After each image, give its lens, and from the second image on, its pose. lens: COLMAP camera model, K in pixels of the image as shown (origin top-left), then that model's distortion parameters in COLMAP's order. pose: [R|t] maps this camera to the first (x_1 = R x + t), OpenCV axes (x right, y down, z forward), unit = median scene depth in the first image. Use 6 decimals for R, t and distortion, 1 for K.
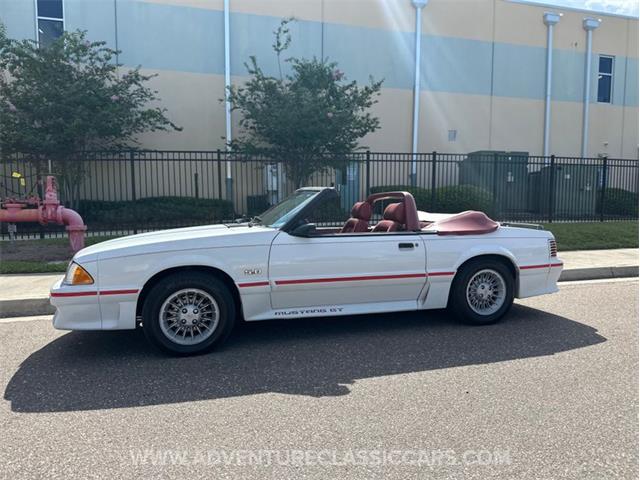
lens RADIAL K [[446.2, 0, 323.7], [0, 446.2, 241.4], [0, 0, 1]] dist [0.050923, -0.079634]
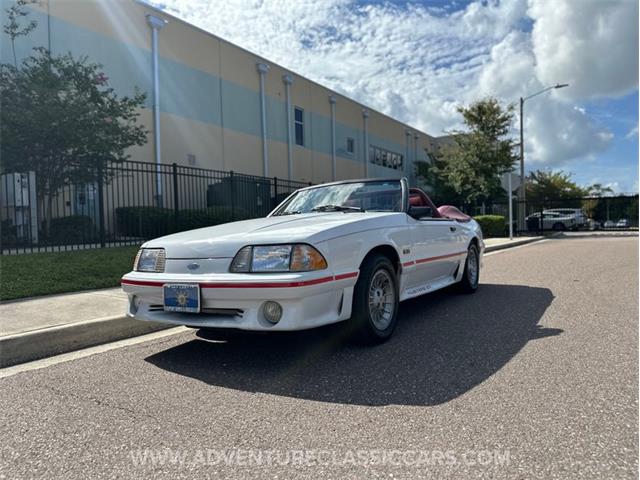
lens RADIAL K [[445.7, 0, 312.6], [0, 445.7, 238.4], [0, 0, 1]] dist [0.076213, -0.134294]
pose [[0.767549, -0.024352, 0.640527, -0.408007], [0.072230, 0.996199, -0.048680, 0.030297], [-0.636907, 0.083629, 0.766391, 0.146007]]
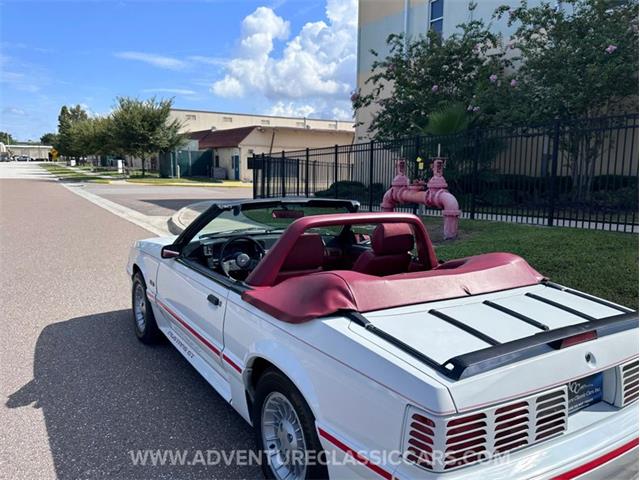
lens RADIAL K [[493.2, 0, 320.0], [0, 493.2, 240.0], [0, 0, 1]] dist [0.006396, -0.059151]
pose [[0.271659, 0.140217, -0.952124, 0.418952], [-0.078140, 0.989277, 0.123393, -0.083061], [0.959216, 0.040878, 0.279703, 0.438294]]
